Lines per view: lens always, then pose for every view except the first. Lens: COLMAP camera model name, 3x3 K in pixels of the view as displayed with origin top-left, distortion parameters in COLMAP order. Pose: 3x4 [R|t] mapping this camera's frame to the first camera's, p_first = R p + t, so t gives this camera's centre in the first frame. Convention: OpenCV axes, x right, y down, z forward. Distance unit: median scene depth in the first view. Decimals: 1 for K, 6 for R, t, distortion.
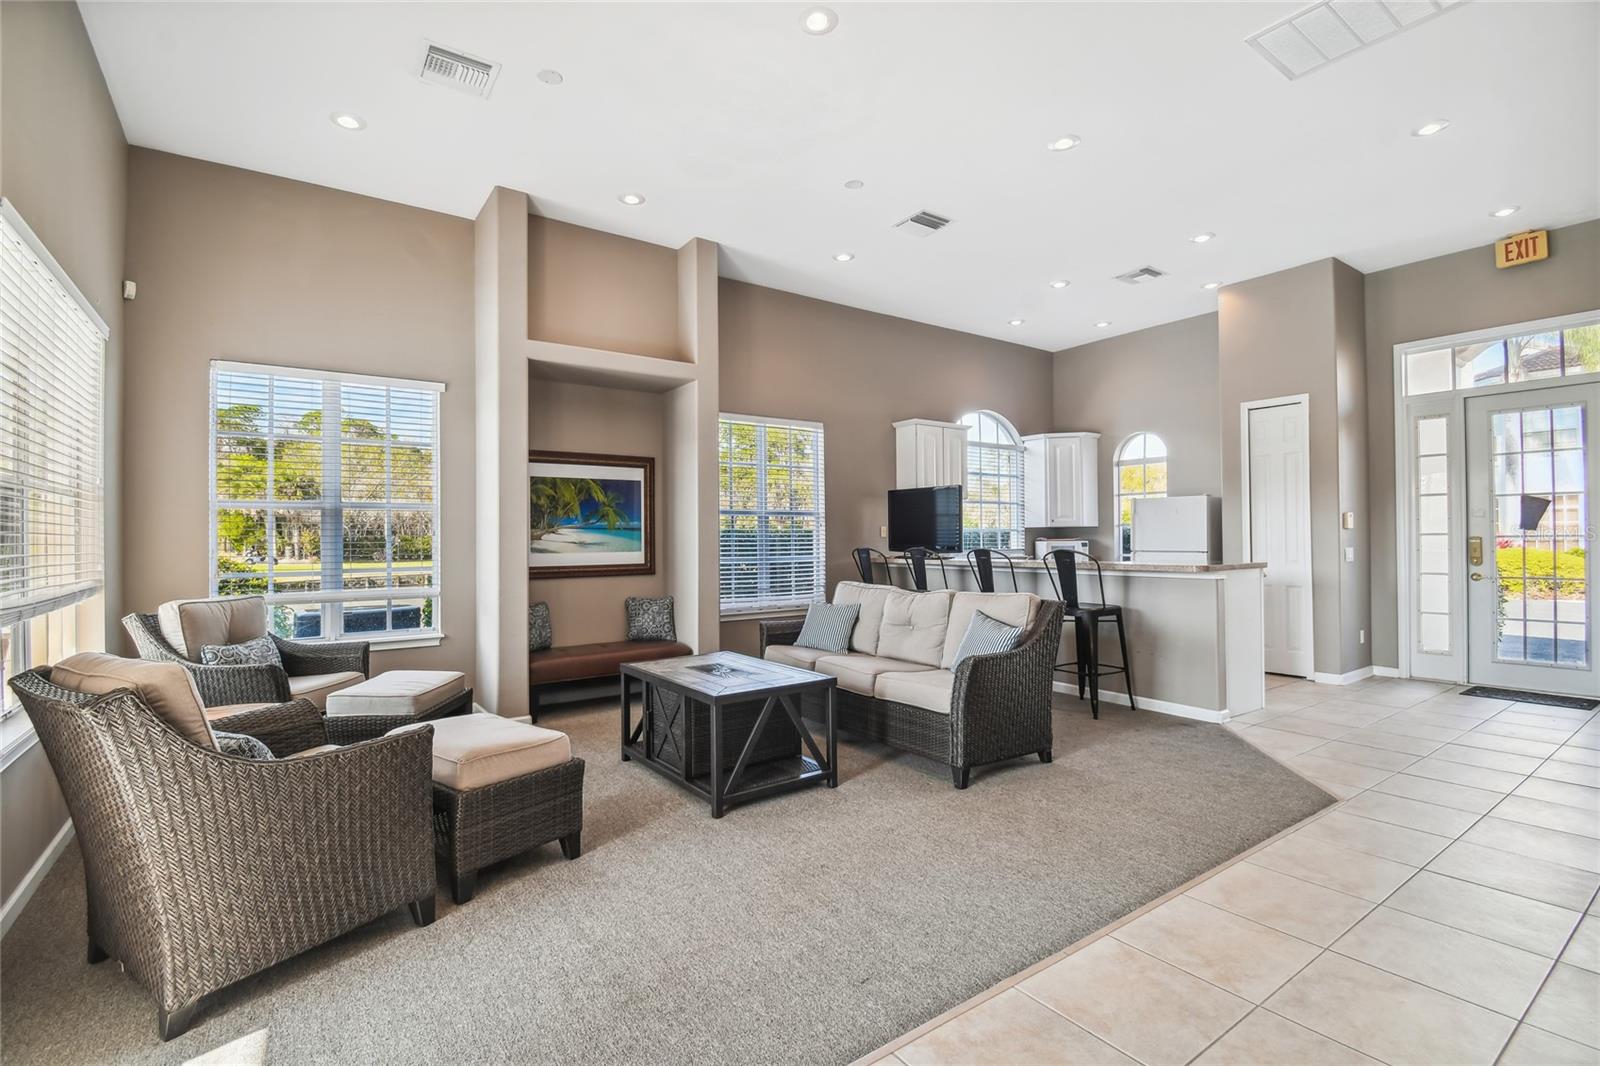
lens RADIAL K [[701.6, 0, 796.4], [0, 701.6, 524.9], [0, 0, 1]] dist [0.001906, -0.022850]
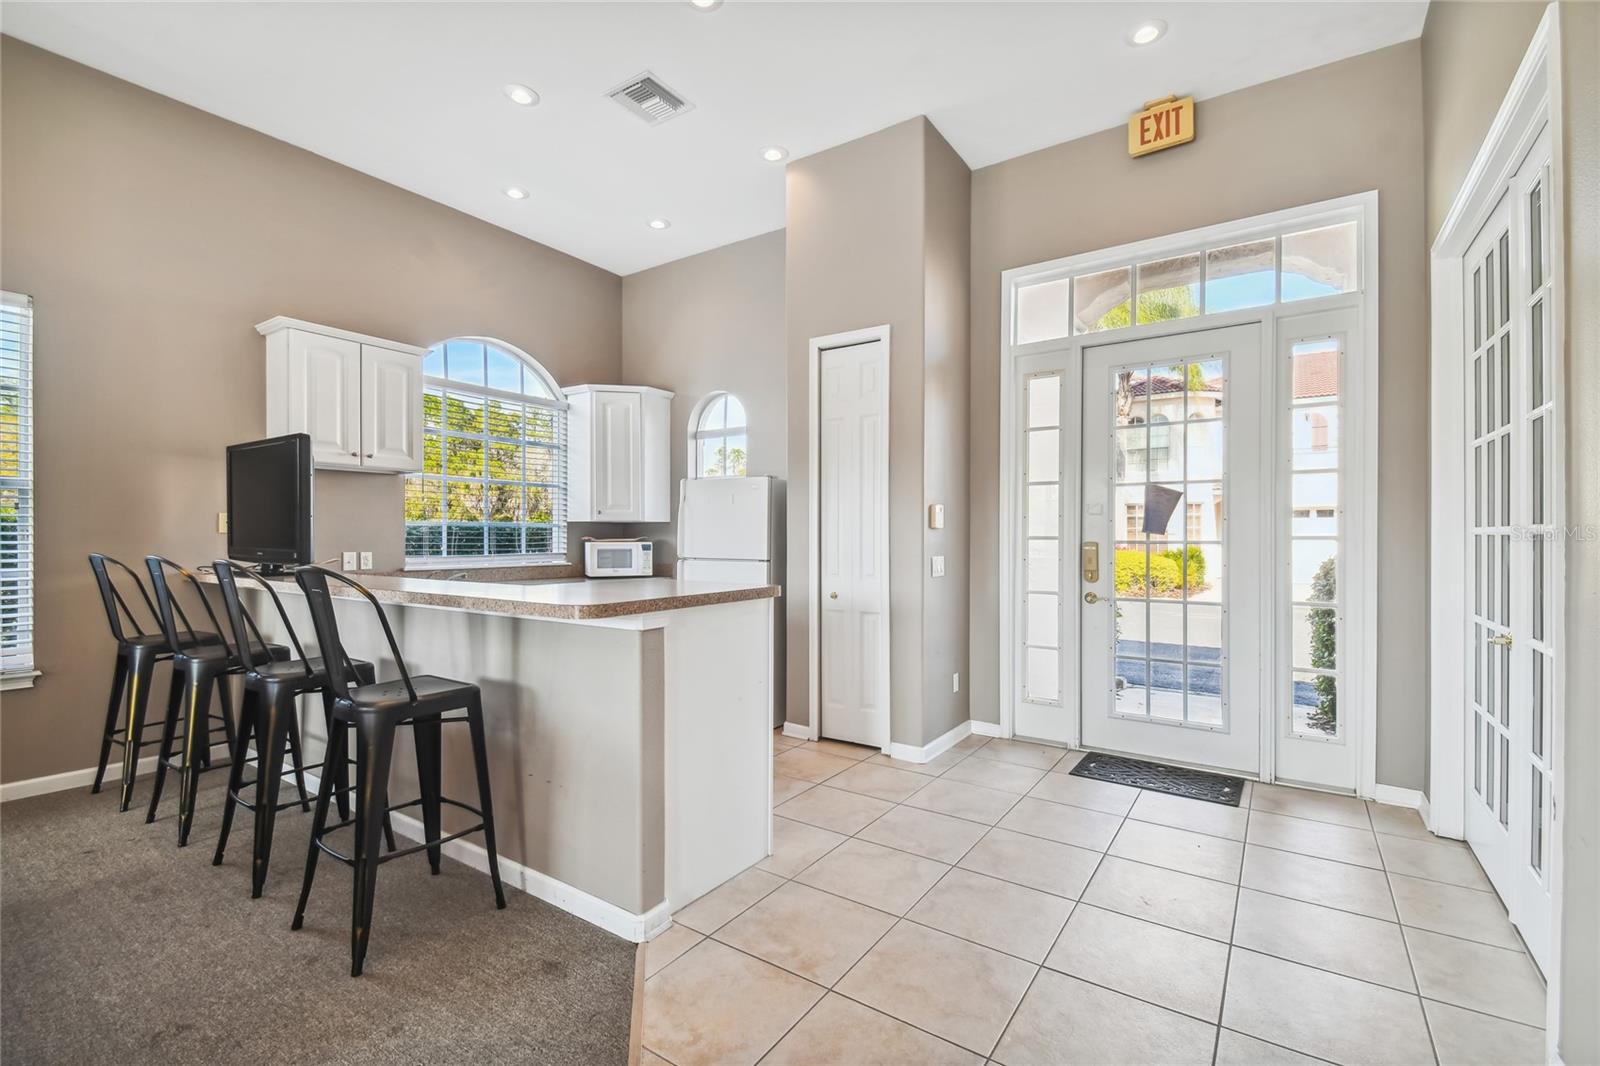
lens RADIAL K [[701.6, 0, 796.4], [0, 701.6, 524.9], [0, 0, 1]] dist [0.001906, -0.022850]
pose [[0.927508, 0.016384, 0.373445, 0.404866], [-0.017551, 0.999846, -0.000275, 0.004519], [-0.373392, -0.006299, 0.927652, 0.411205]]
